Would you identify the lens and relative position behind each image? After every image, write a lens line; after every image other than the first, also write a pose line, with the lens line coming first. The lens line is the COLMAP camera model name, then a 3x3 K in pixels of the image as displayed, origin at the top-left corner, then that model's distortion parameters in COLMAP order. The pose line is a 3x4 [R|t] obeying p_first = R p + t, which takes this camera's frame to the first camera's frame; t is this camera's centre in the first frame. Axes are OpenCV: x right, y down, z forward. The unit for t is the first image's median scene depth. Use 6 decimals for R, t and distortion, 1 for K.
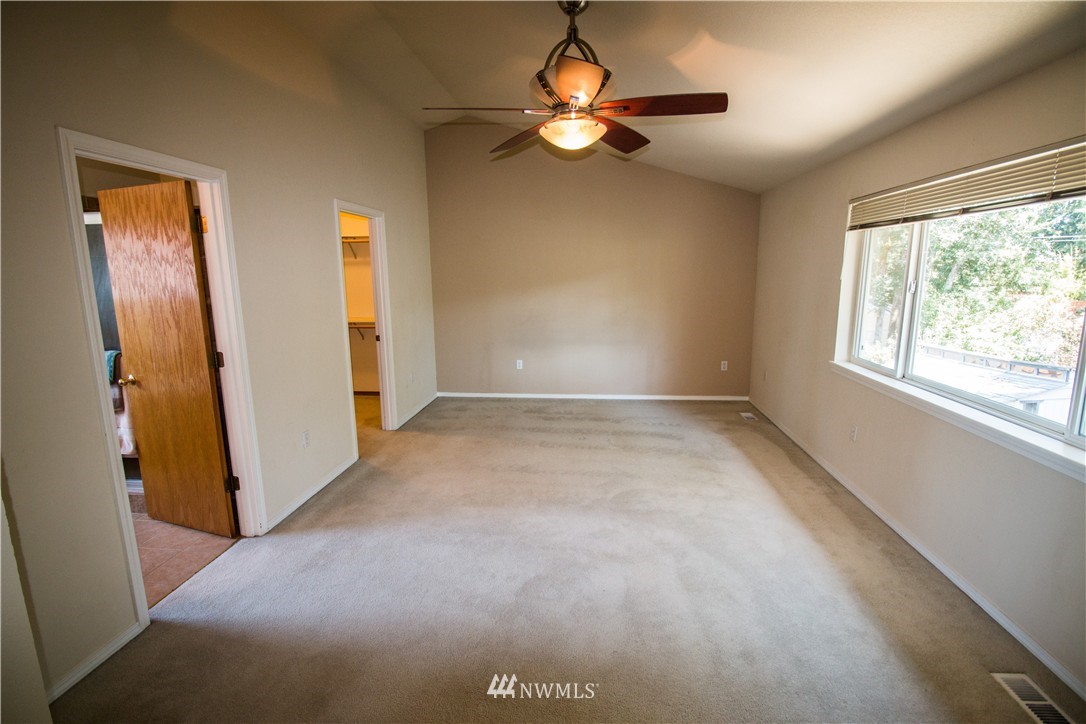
lens RADIAL K [[508.2, 0, 548.1], [0, 508.2, 360.1], [0, 0, 1]] dist [0.002189, -0.016505]
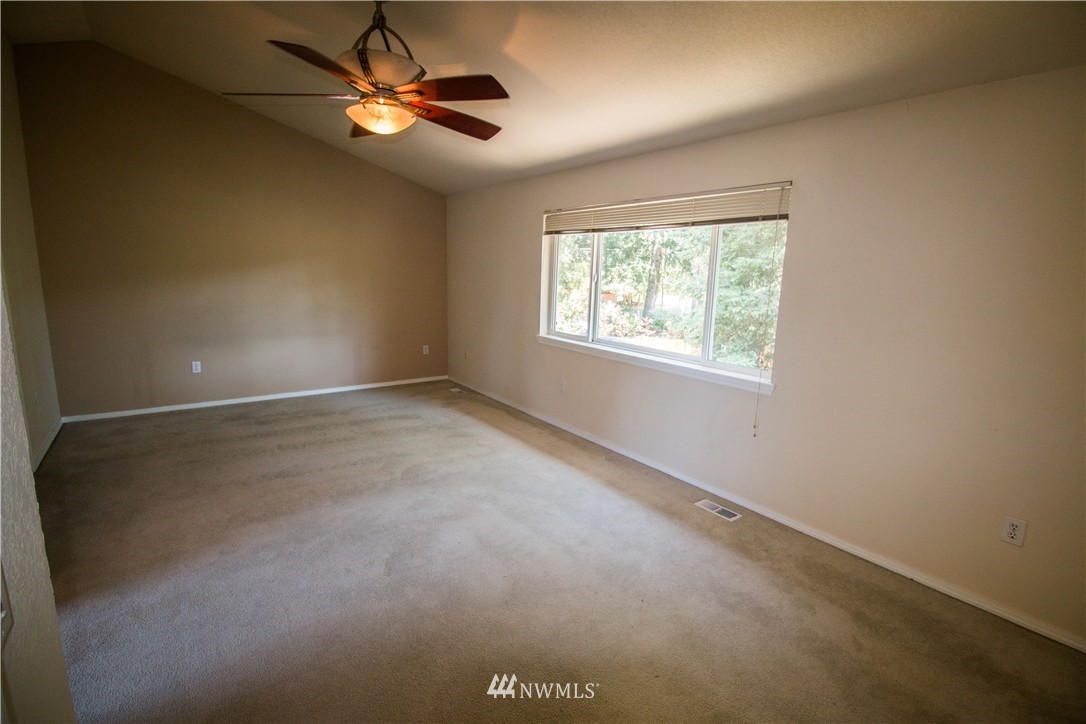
lens RADIAL K [[508.2, 0, 548.1], [0, 508.2, 360.1], [0, 0, 1]] dist [0.002189, -0.016505]
pose [[0.734312, -0.086707, 0.673252, -0.297056], [0.080751, 0.995924, 0.040189, 0.016042], [-0.673992, 0.024854, 0.738320, 0.022724]]
